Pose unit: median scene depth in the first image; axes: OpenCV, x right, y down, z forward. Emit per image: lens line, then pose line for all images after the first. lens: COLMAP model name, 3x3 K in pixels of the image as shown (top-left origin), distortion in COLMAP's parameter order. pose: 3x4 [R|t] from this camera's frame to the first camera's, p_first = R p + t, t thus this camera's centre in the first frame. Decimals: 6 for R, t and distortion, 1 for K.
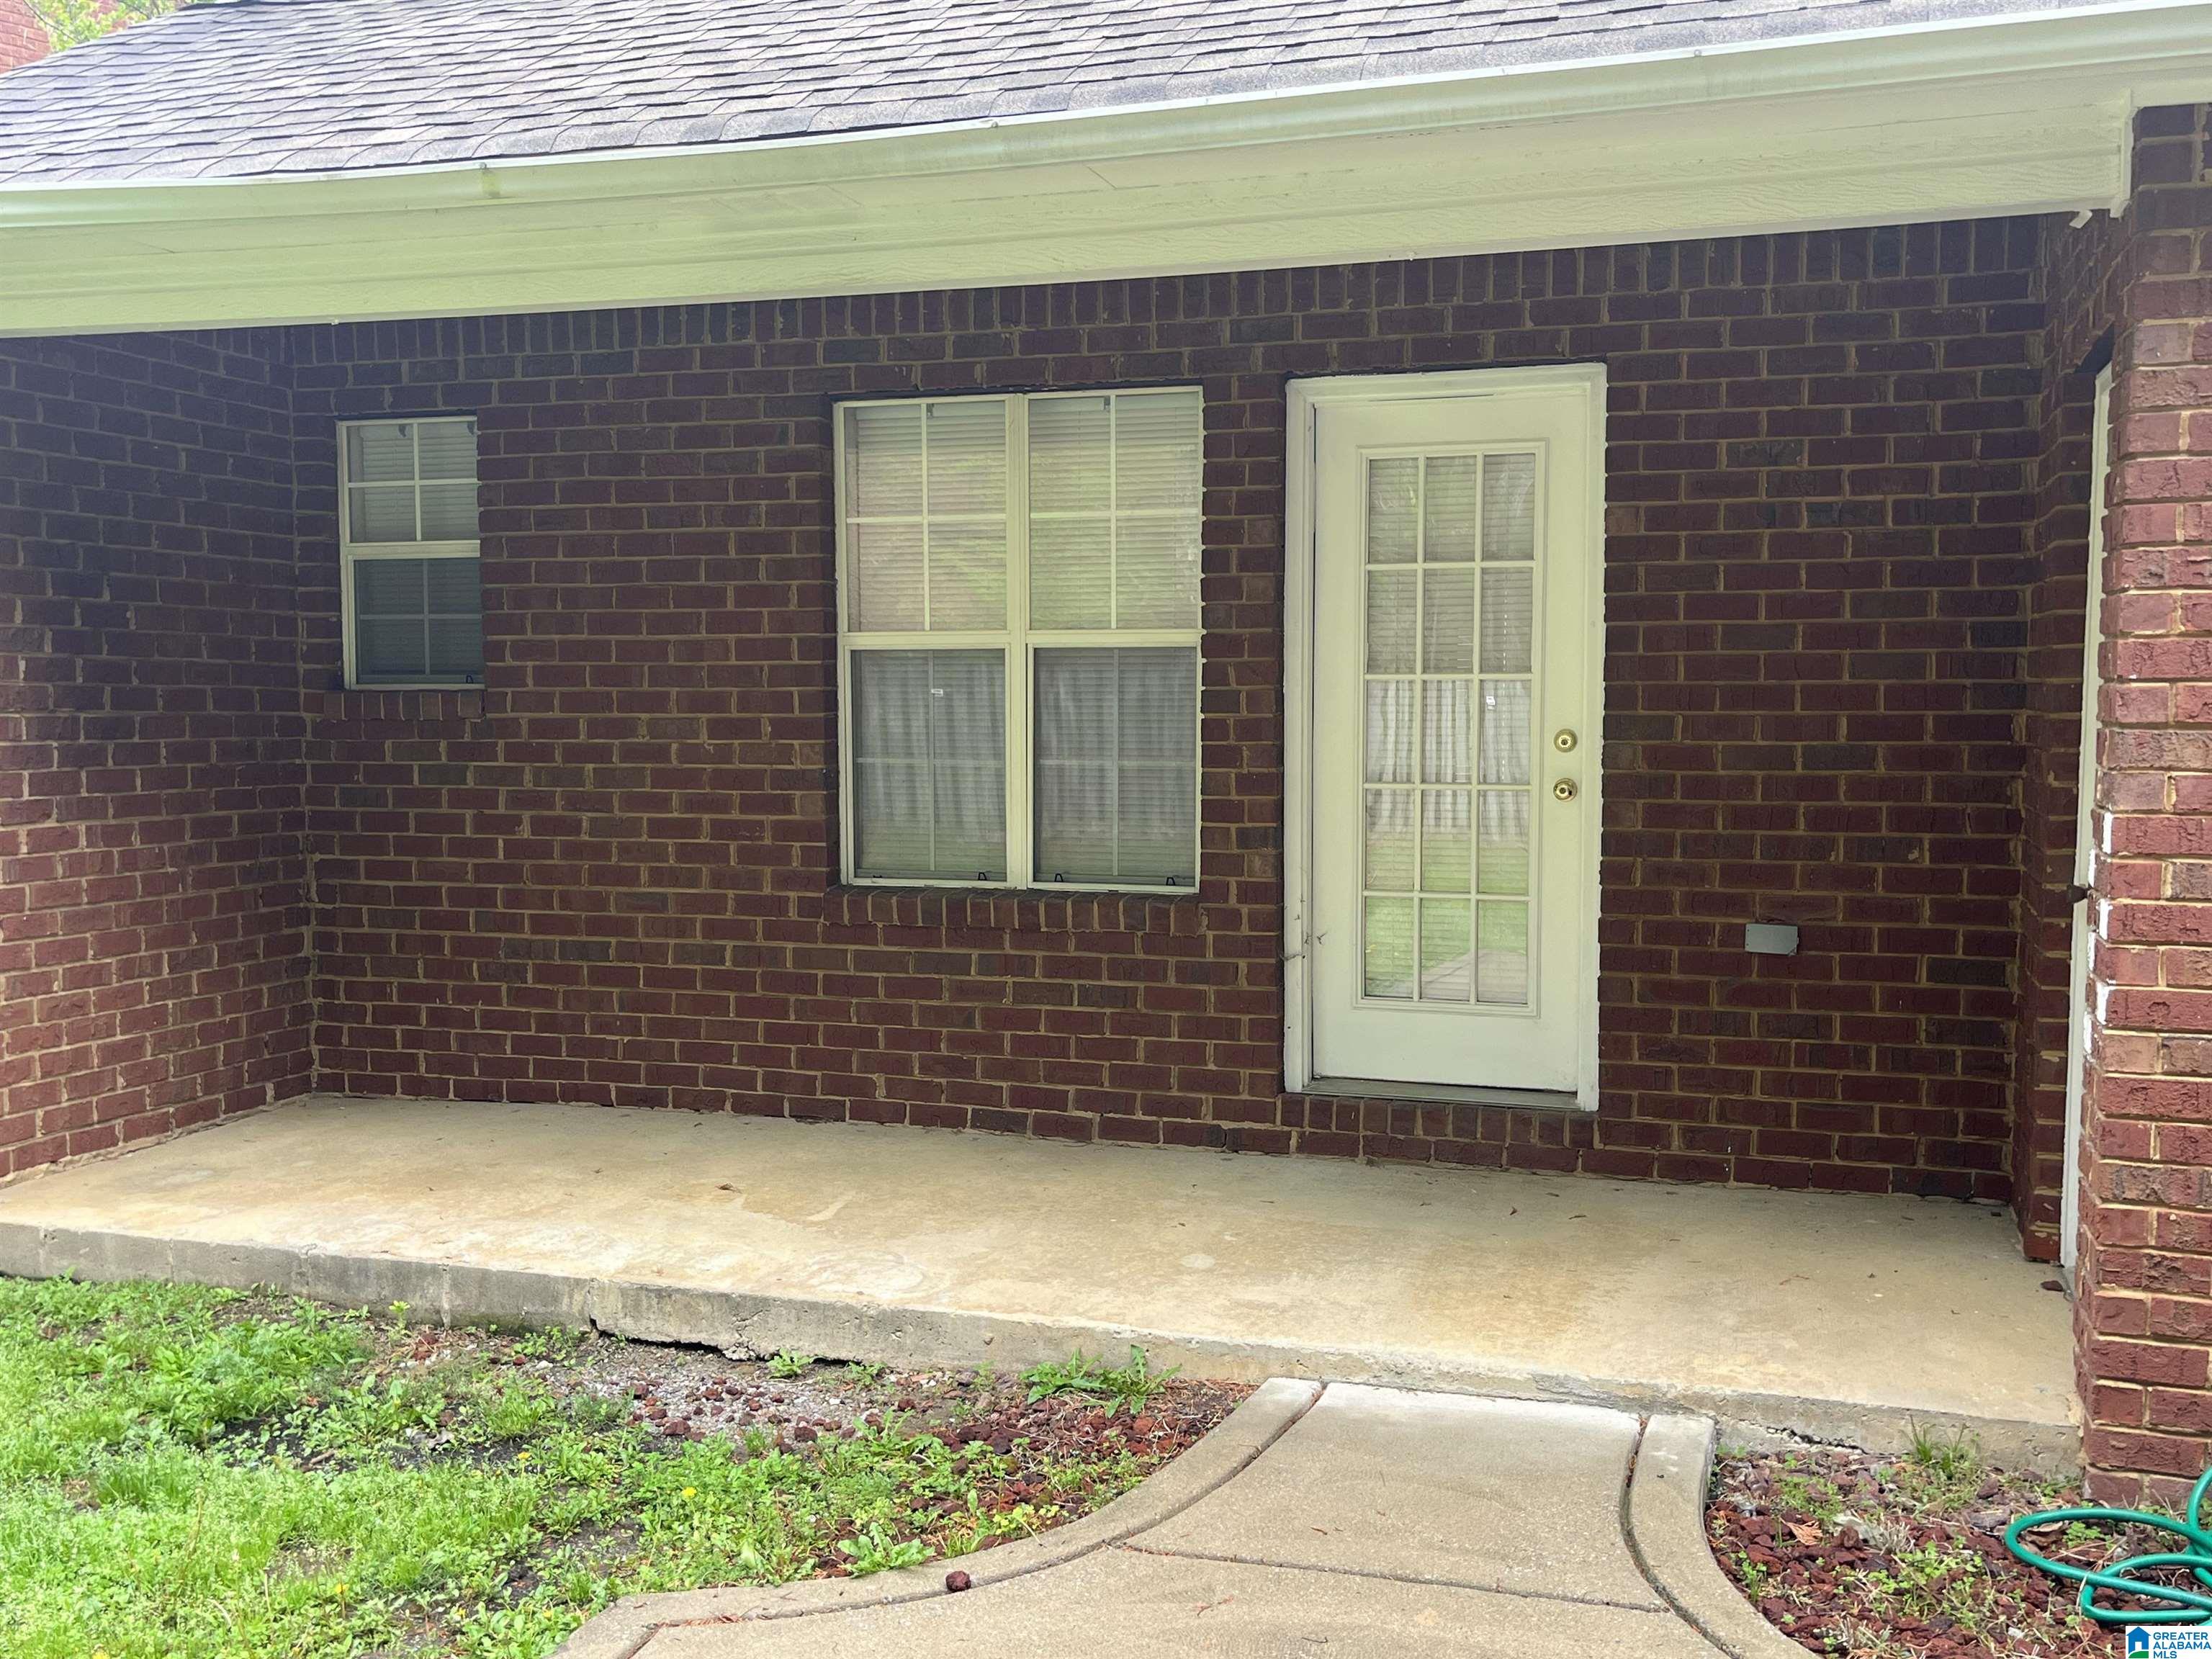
lens RADIAL K [[2090.1, 0, 1105.4], [0, 2090.1, 842.9], [0, 0, 1]] dist [0.057760, -0.064958]
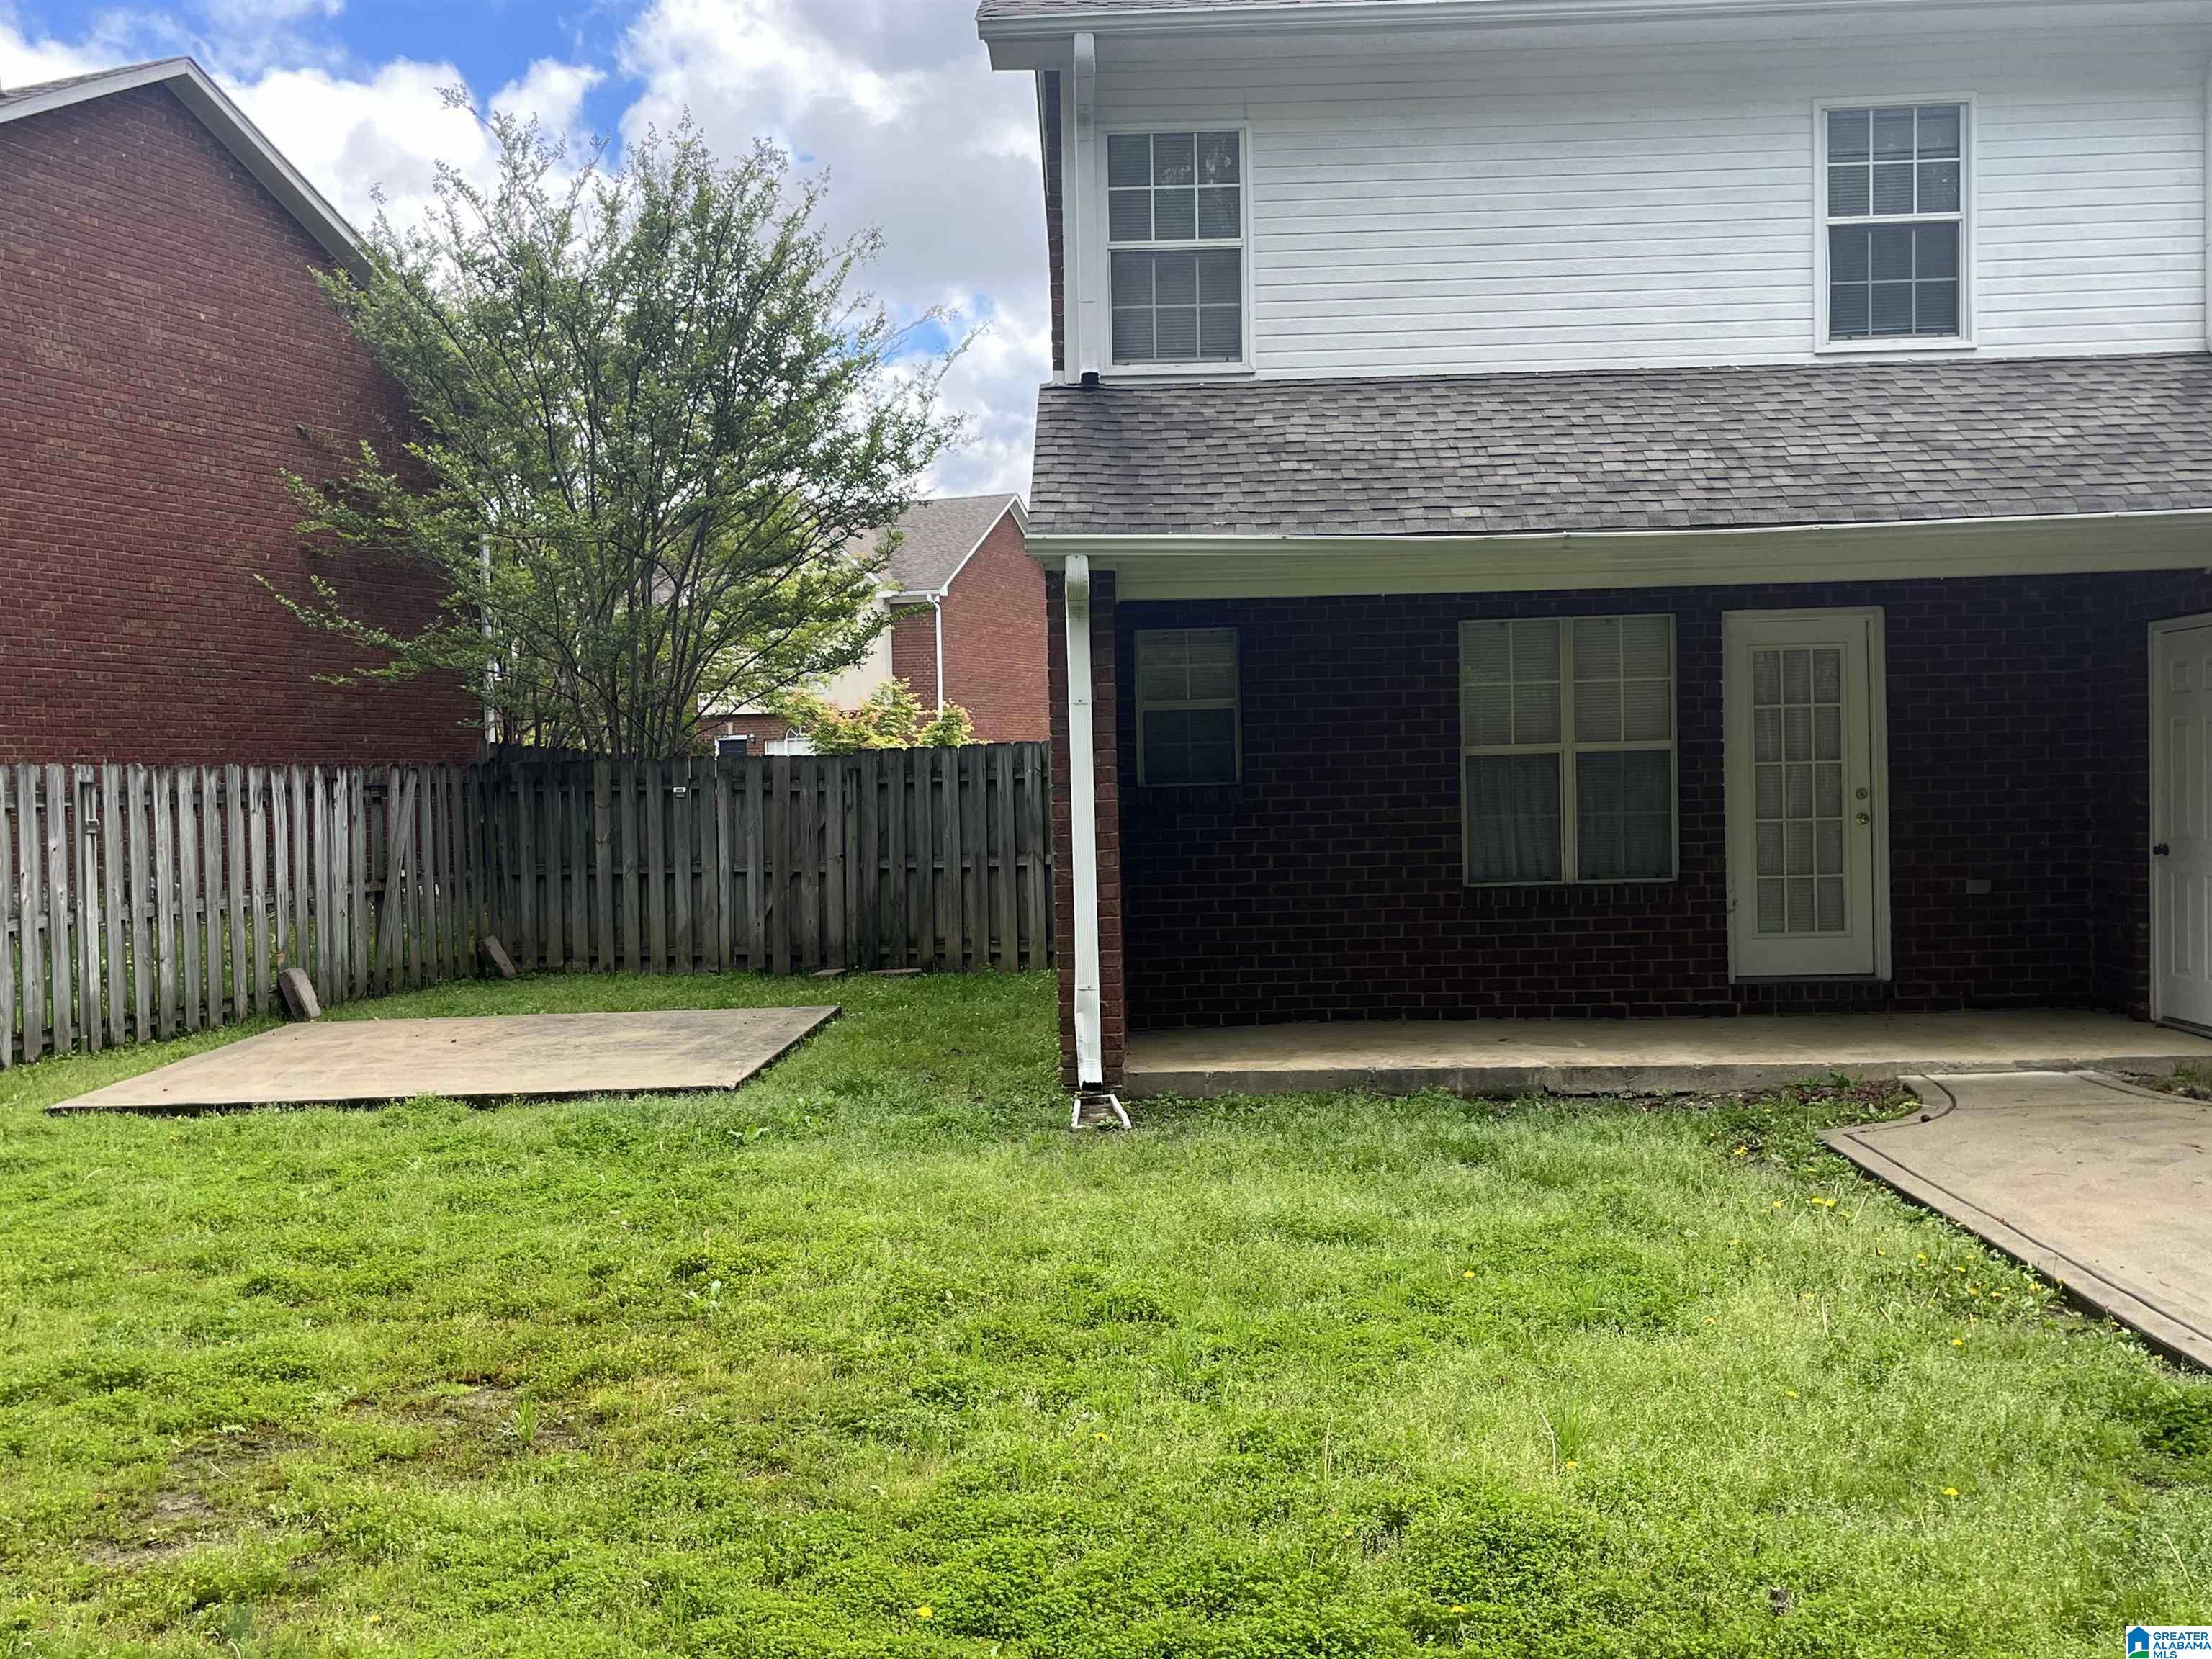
lens RADIAL K [[2040.3, 0, 1106.0], [0, 2040.3, 829.5], [0, 0, 1]] dist [0.056542, -0.061282]
pose [[0.961535, -0.029204, 0.273125, -1.014622], [0.045328, 0.997570, -0.052912, 0.056084], [-0.270916, 0.063257, 0.960522, -0.675500]]
